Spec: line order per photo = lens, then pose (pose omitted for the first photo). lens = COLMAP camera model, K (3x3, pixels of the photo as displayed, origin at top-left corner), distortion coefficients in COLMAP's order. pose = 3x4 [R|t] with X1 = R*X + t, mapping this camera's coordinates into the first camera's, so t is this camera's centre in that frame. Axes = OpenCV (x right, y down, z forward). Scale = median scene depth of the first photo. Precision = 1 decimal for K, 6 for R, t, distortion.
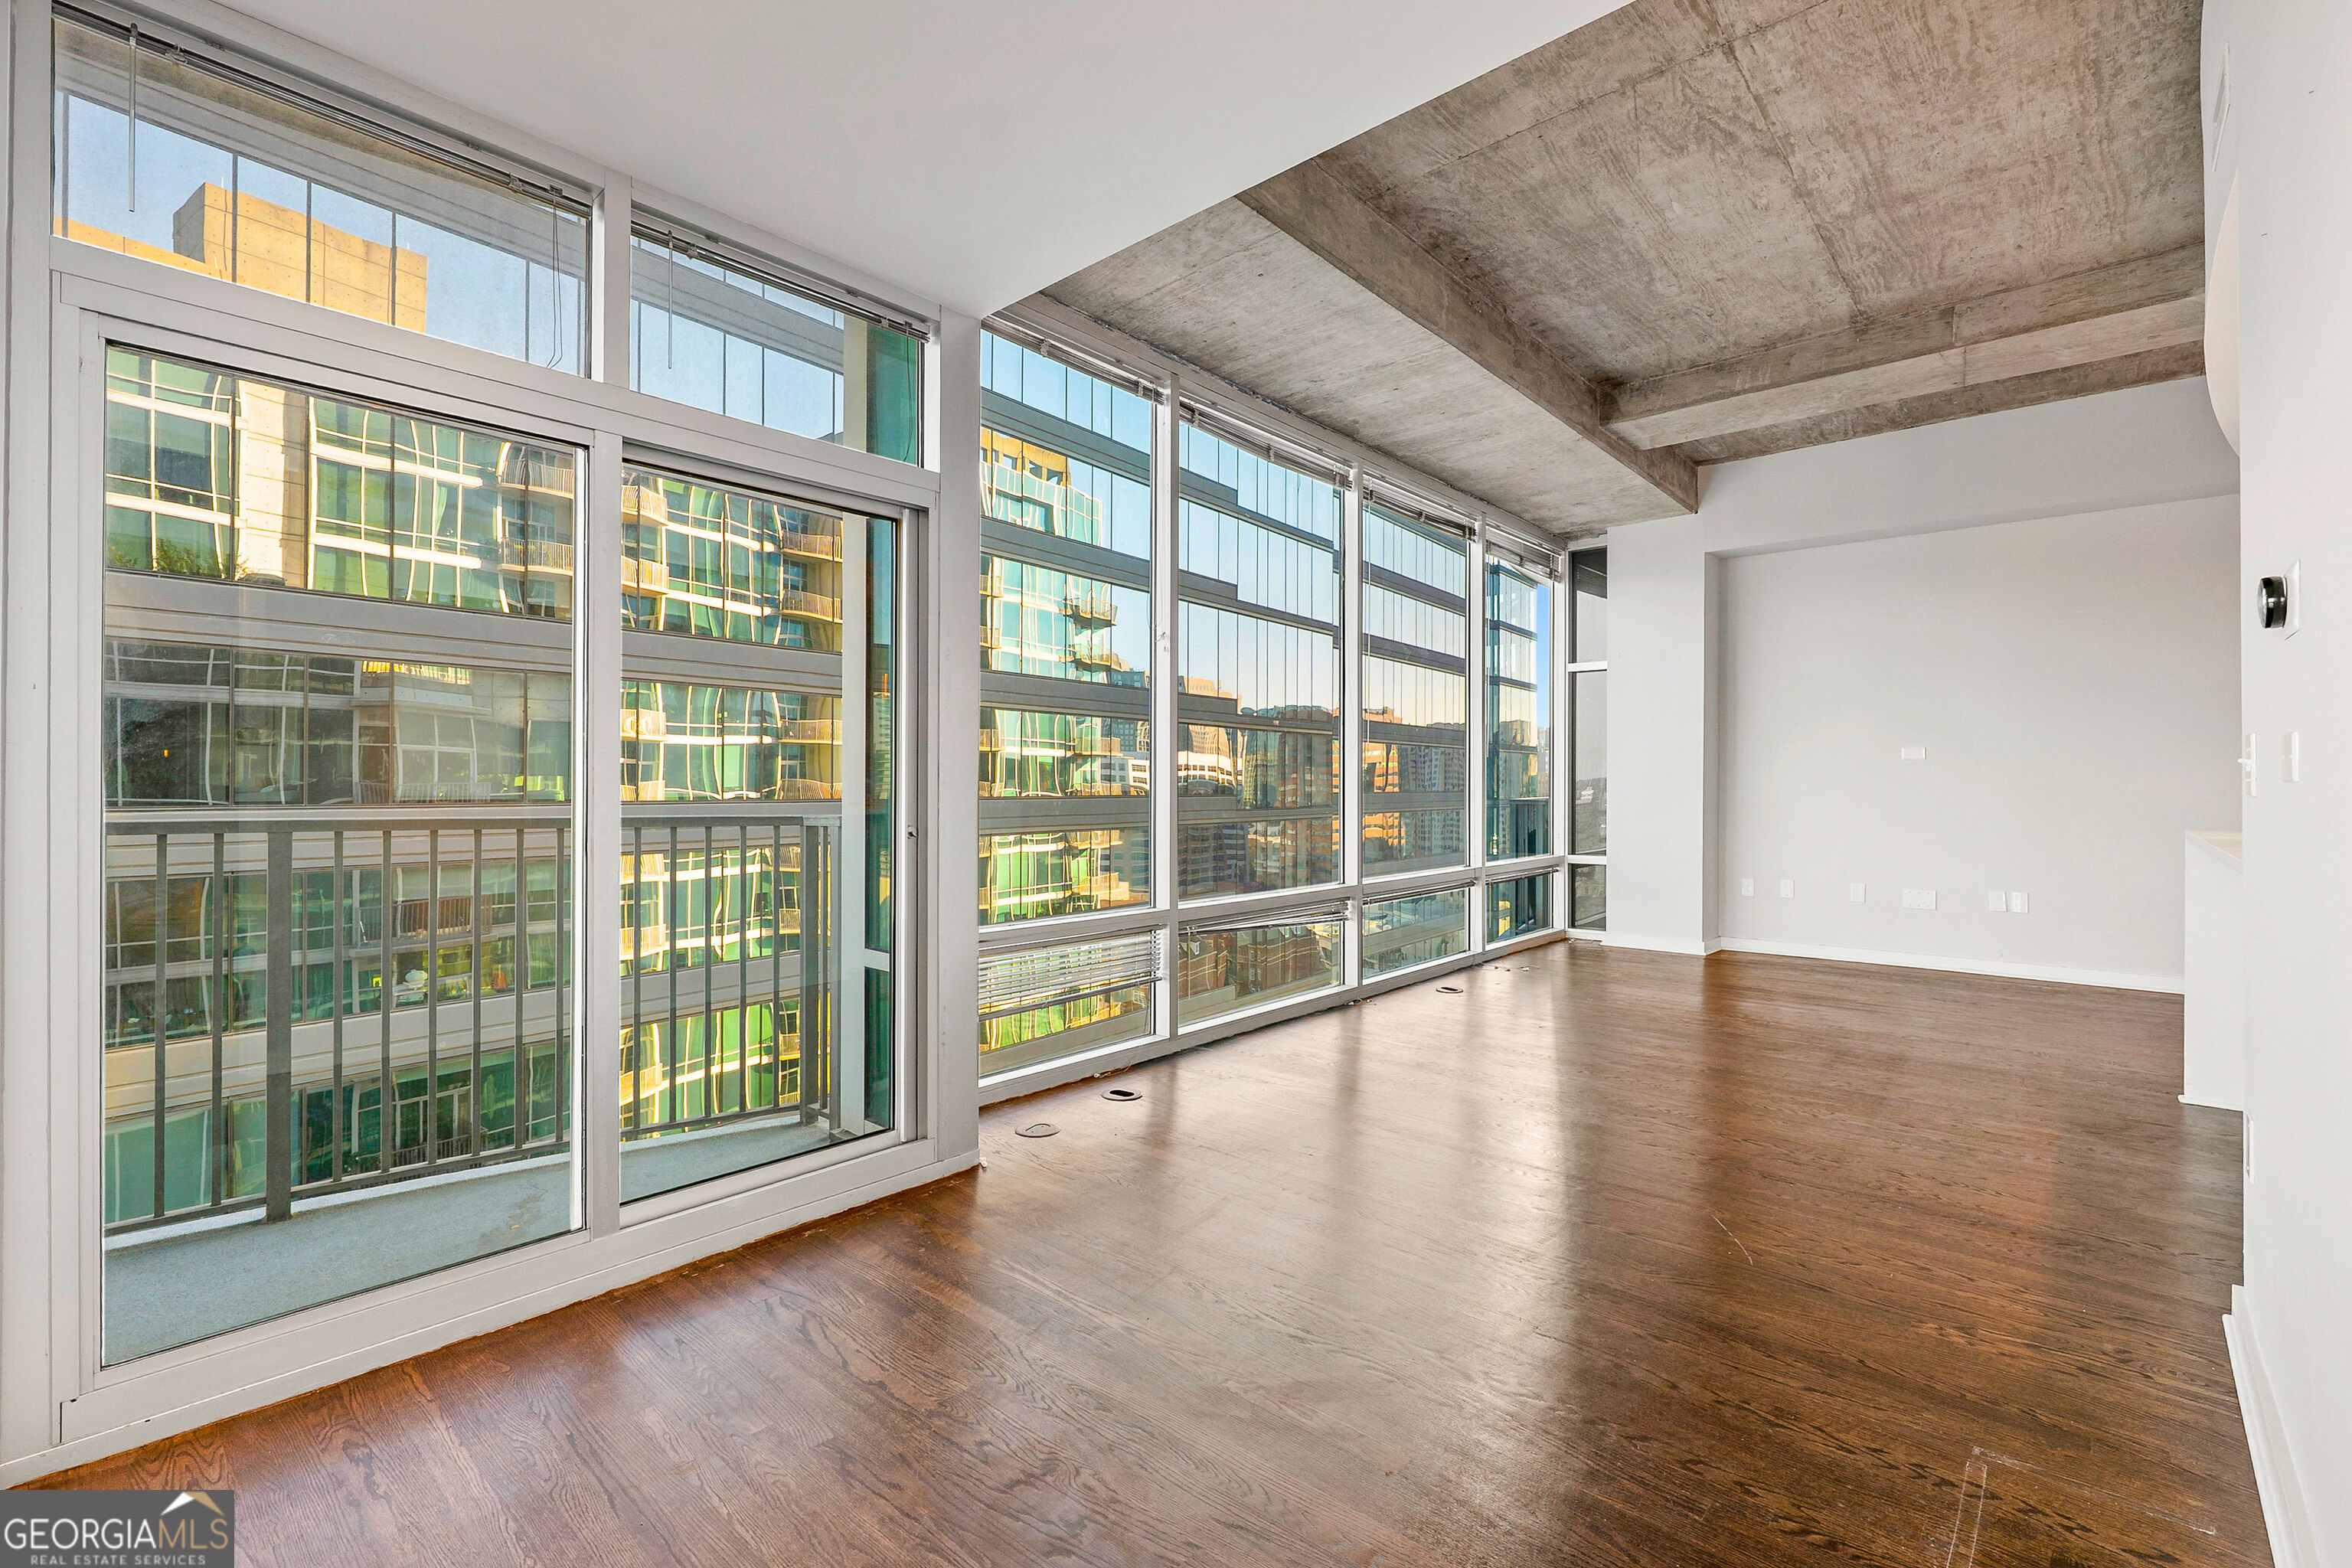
lens RADIAL K [[1012.3, 0, 1157.1], [0, 1012.3, 784.6], [0, 0, 1]] dist [-0.002561, -0.001320]
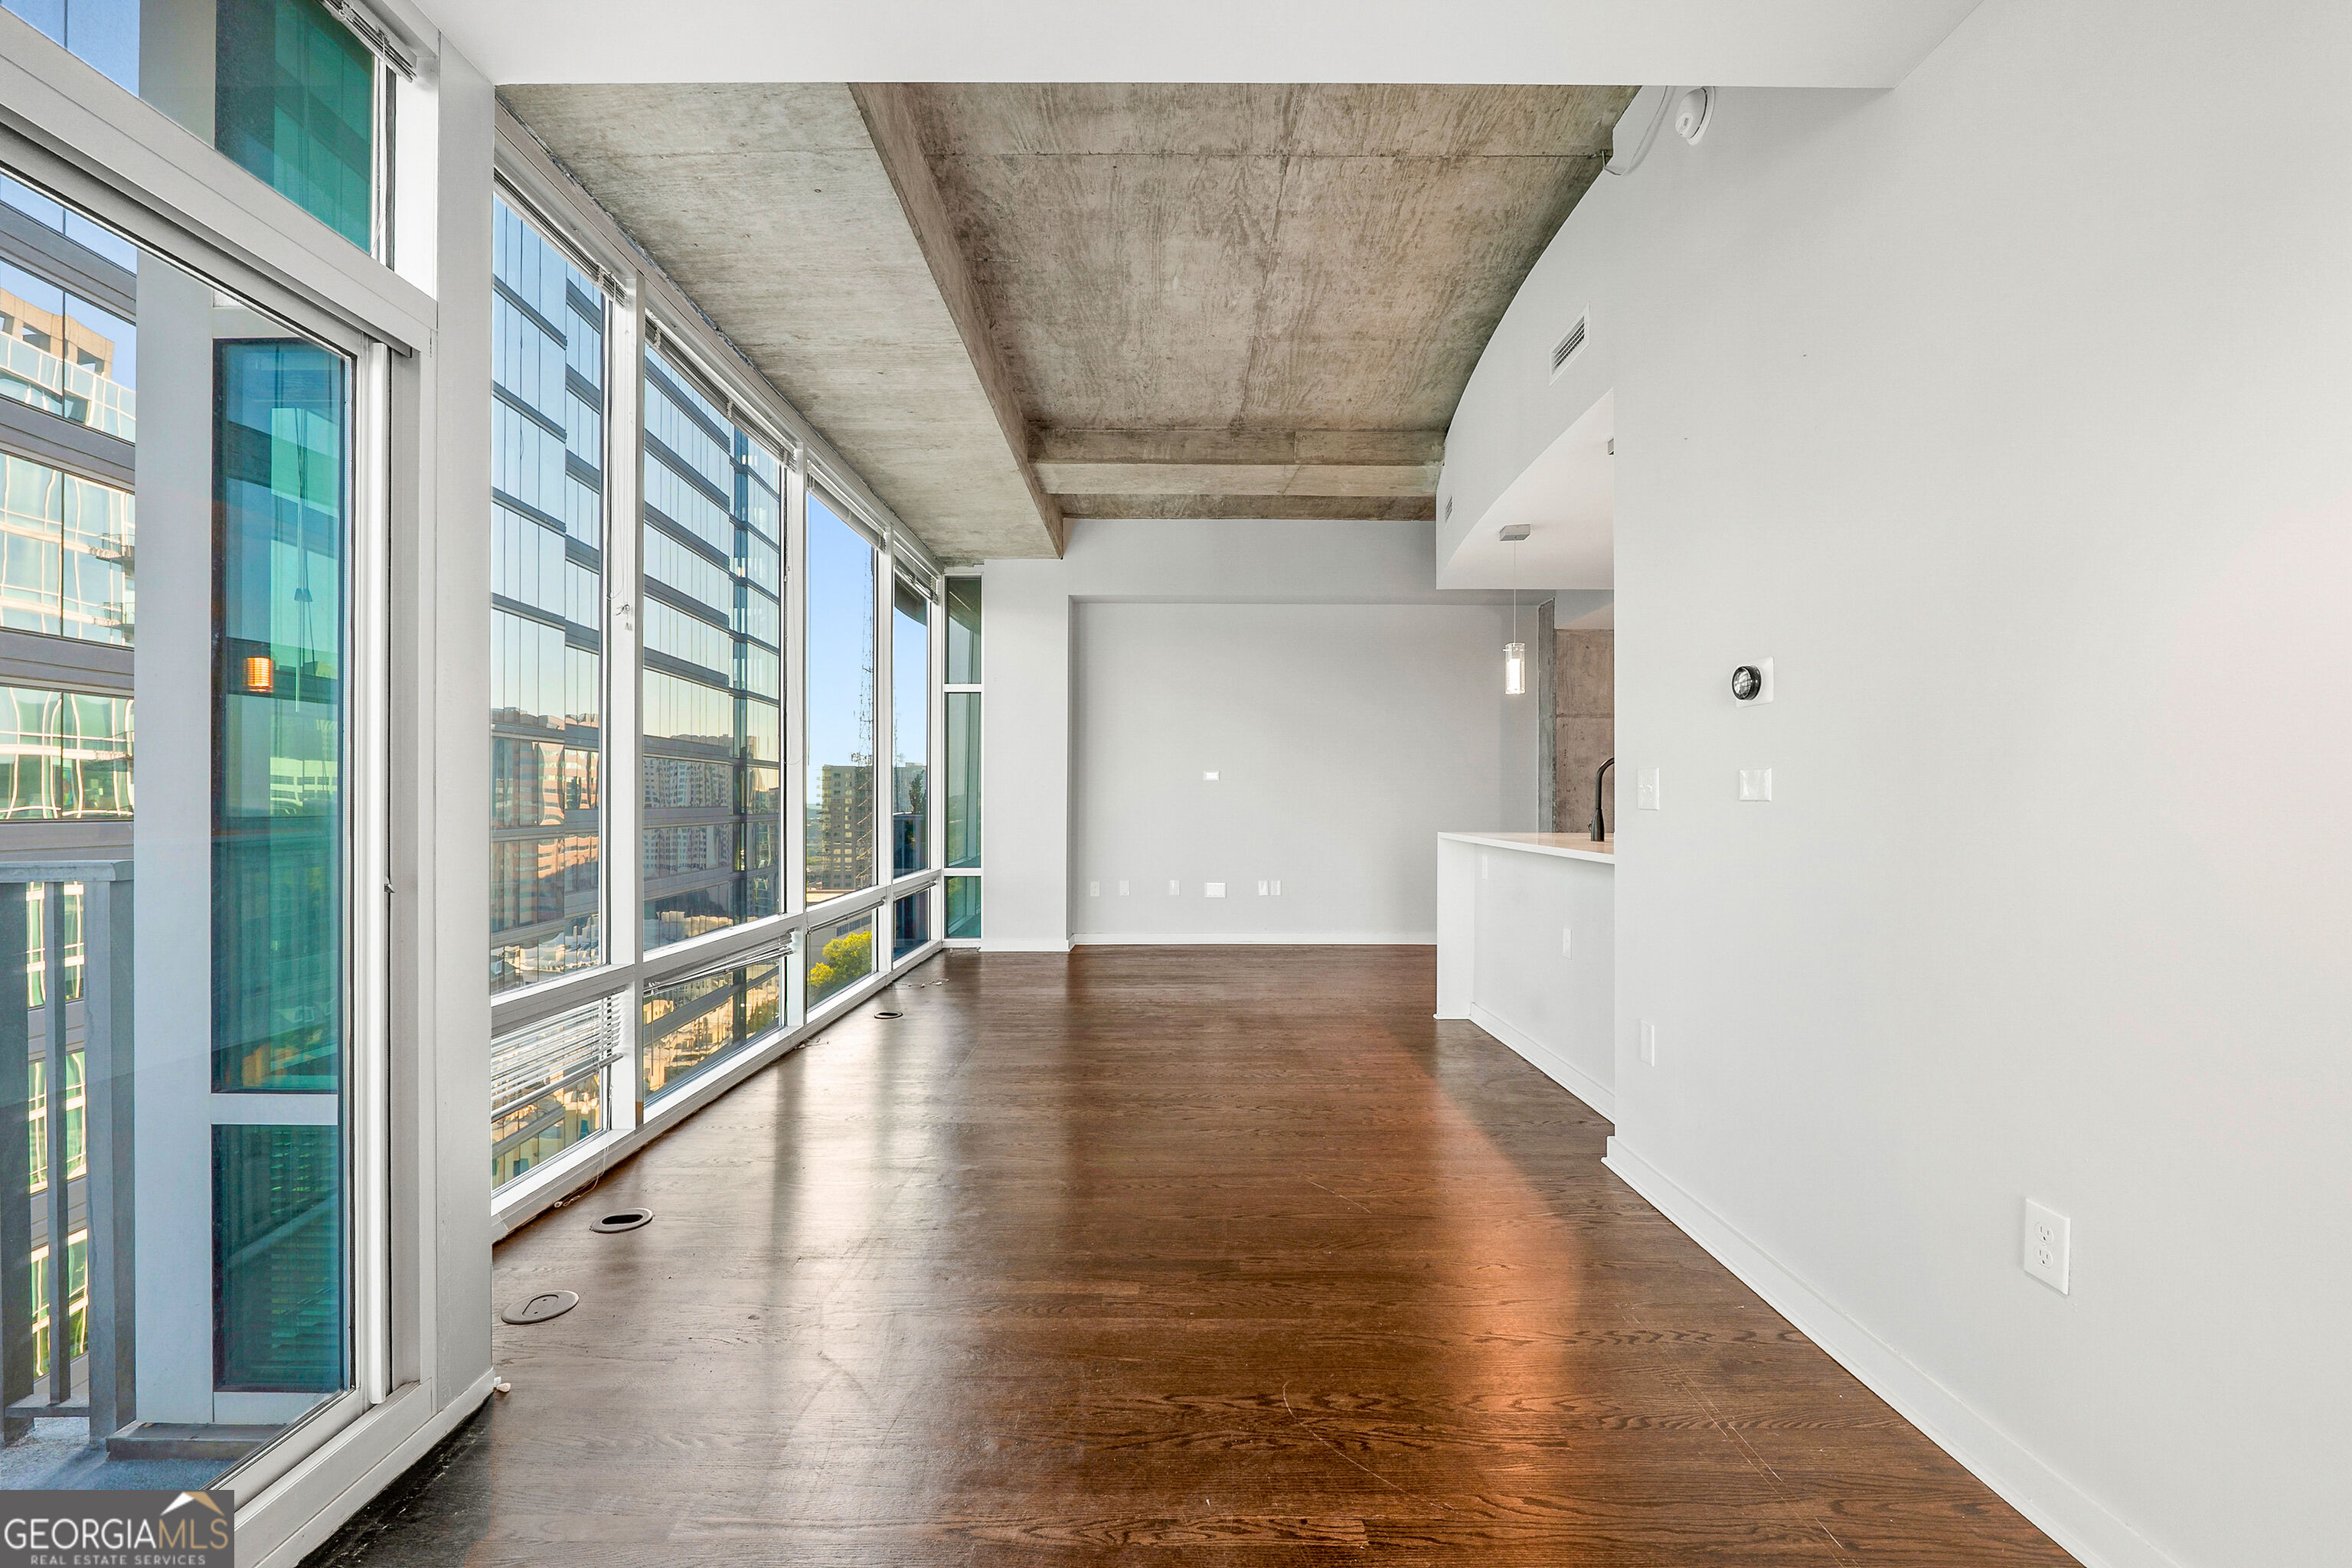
lens RADIAL K [[1012.3, 0, 1163.1], [0, 1012.3, 808.3], [0, 0, 1]] dist [-0.002561, -0.001320]
pose [[0.739081, -0.004702, 0.673600, -0.116625], [0.002389, 0.999988, 0.004359, -0.000256], [-0.673612, -0.001612, 0.739083, 0.091255]]
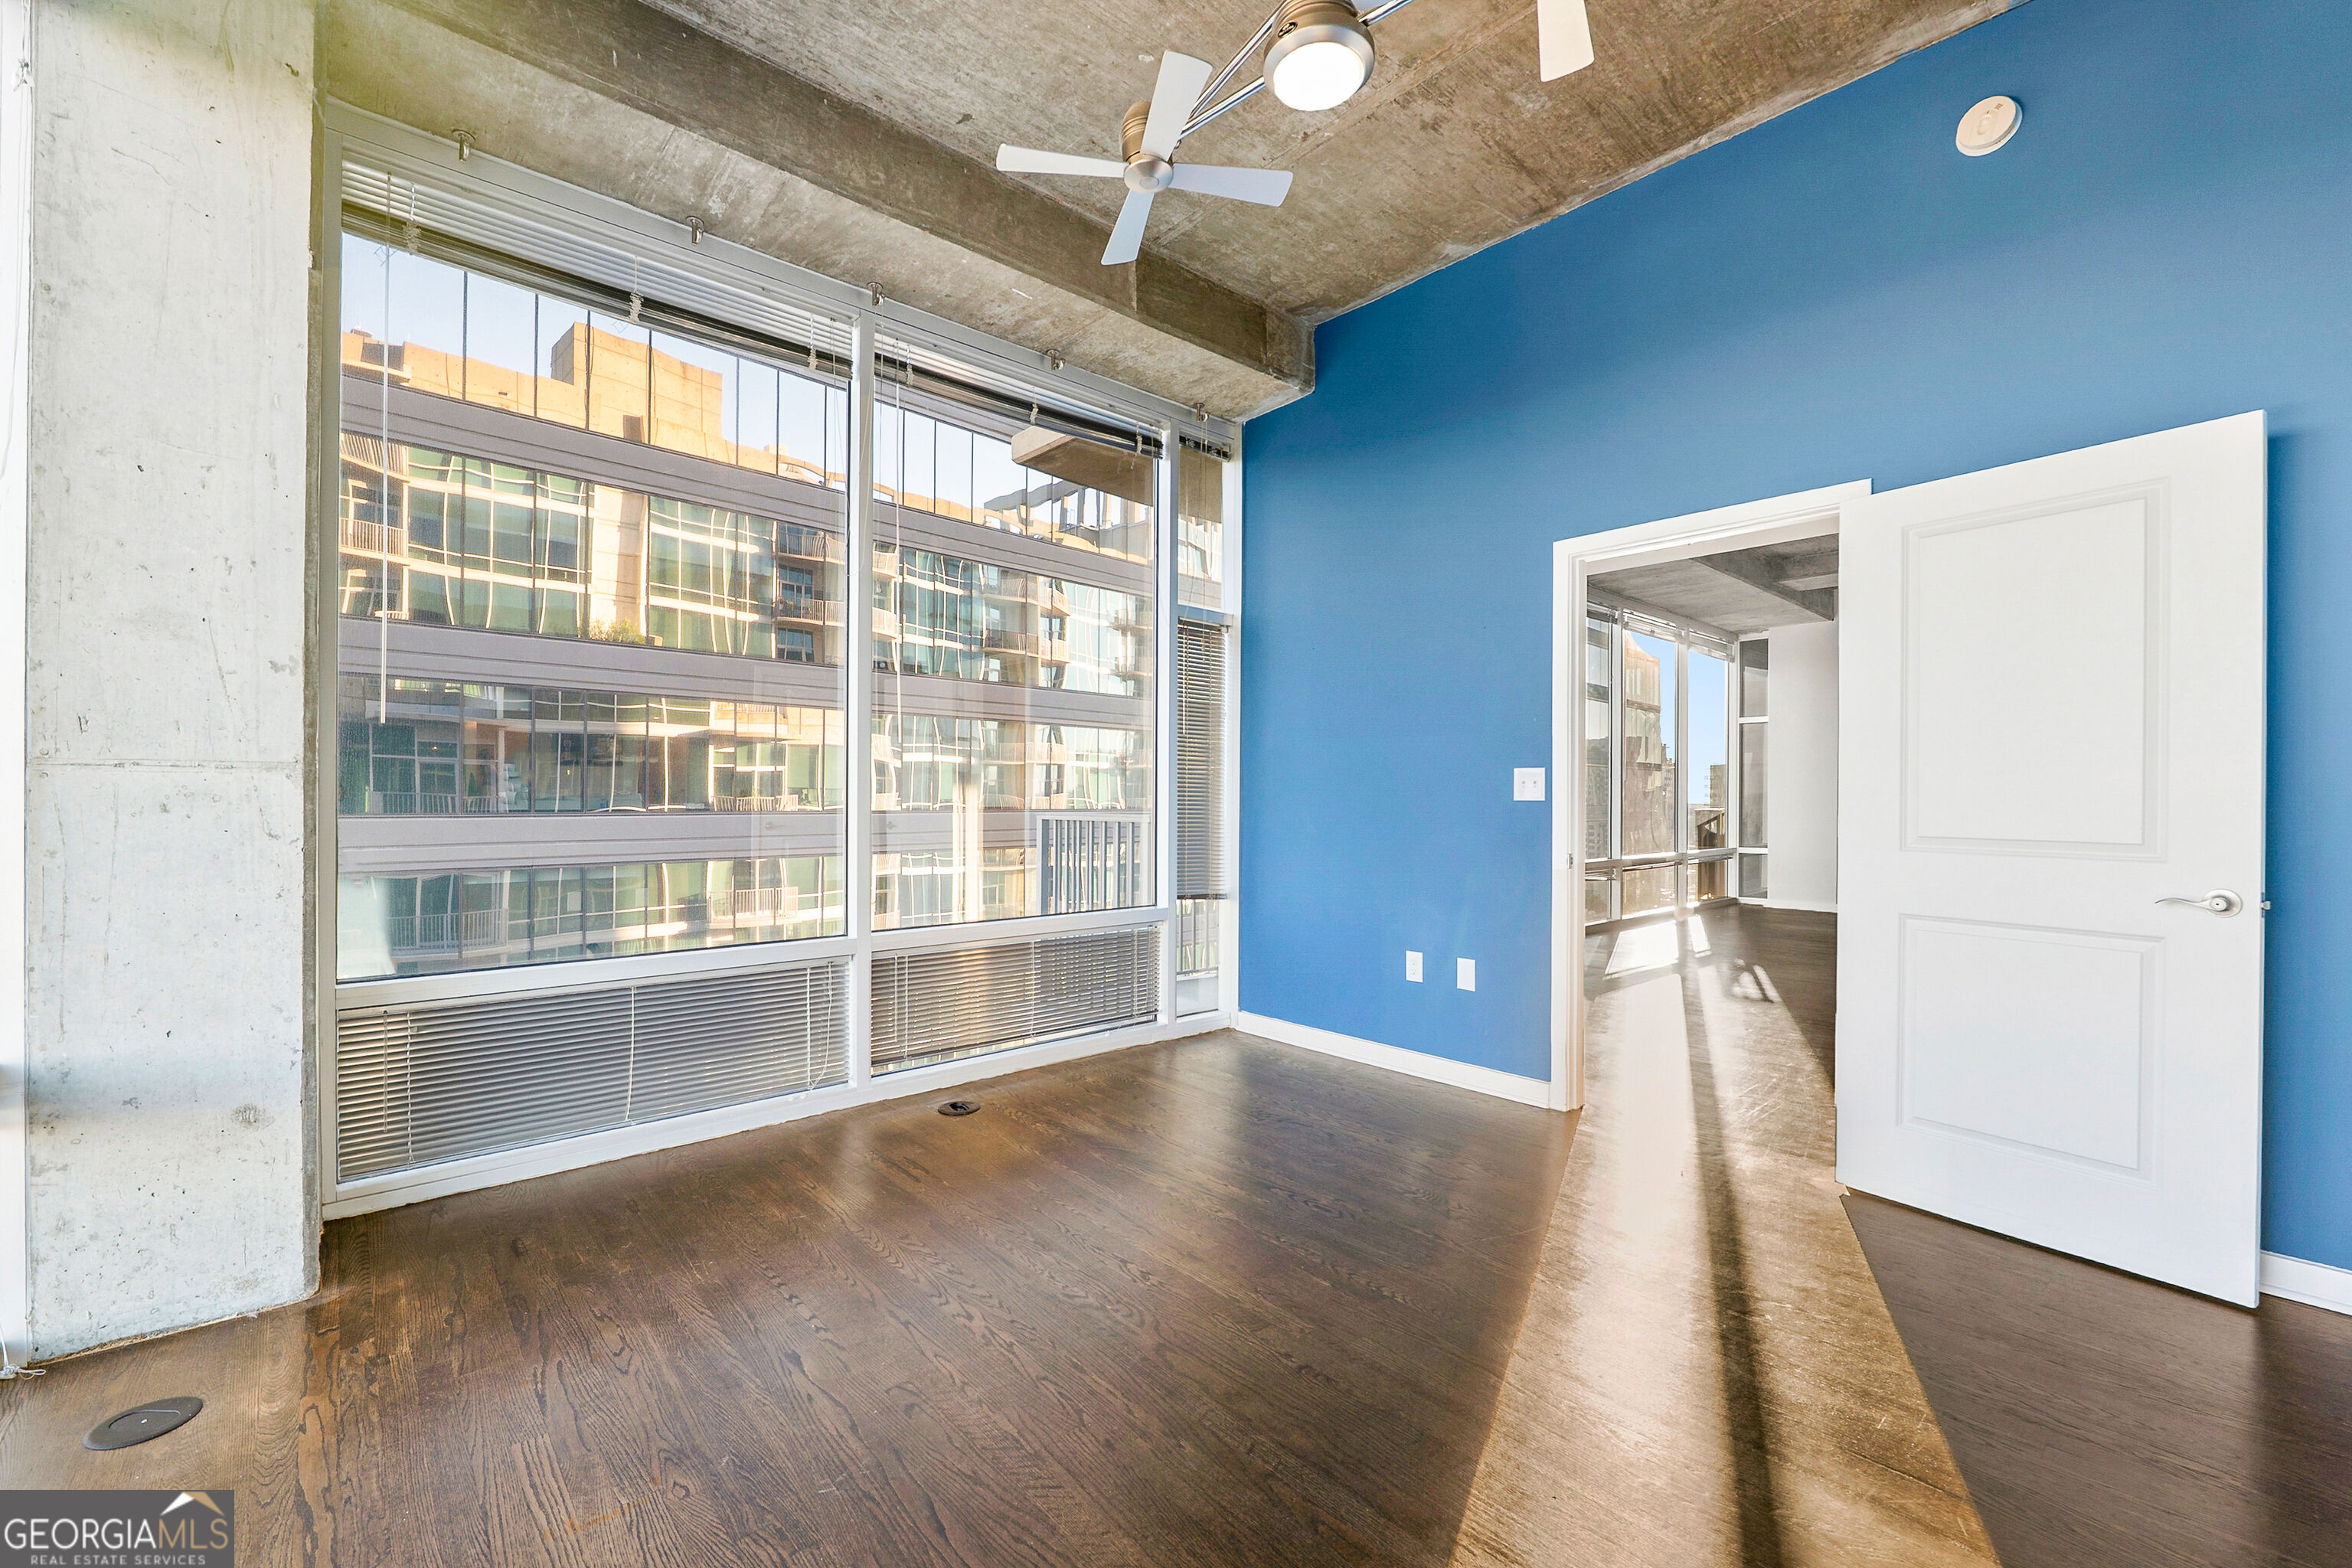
lens RADIAL K [[965.8, 0, 1165.3], [0, 965.8, 788.6], [0, 0, 1]] dist [-0.012087, 0.001357]
pose [[0.994284, 0.000639, -0.106769, -0.286722], [-0.001746, 0.999946, -0.010268, 0.001403], [0.106757, 0.010396, 0.994231, -0.500909]]
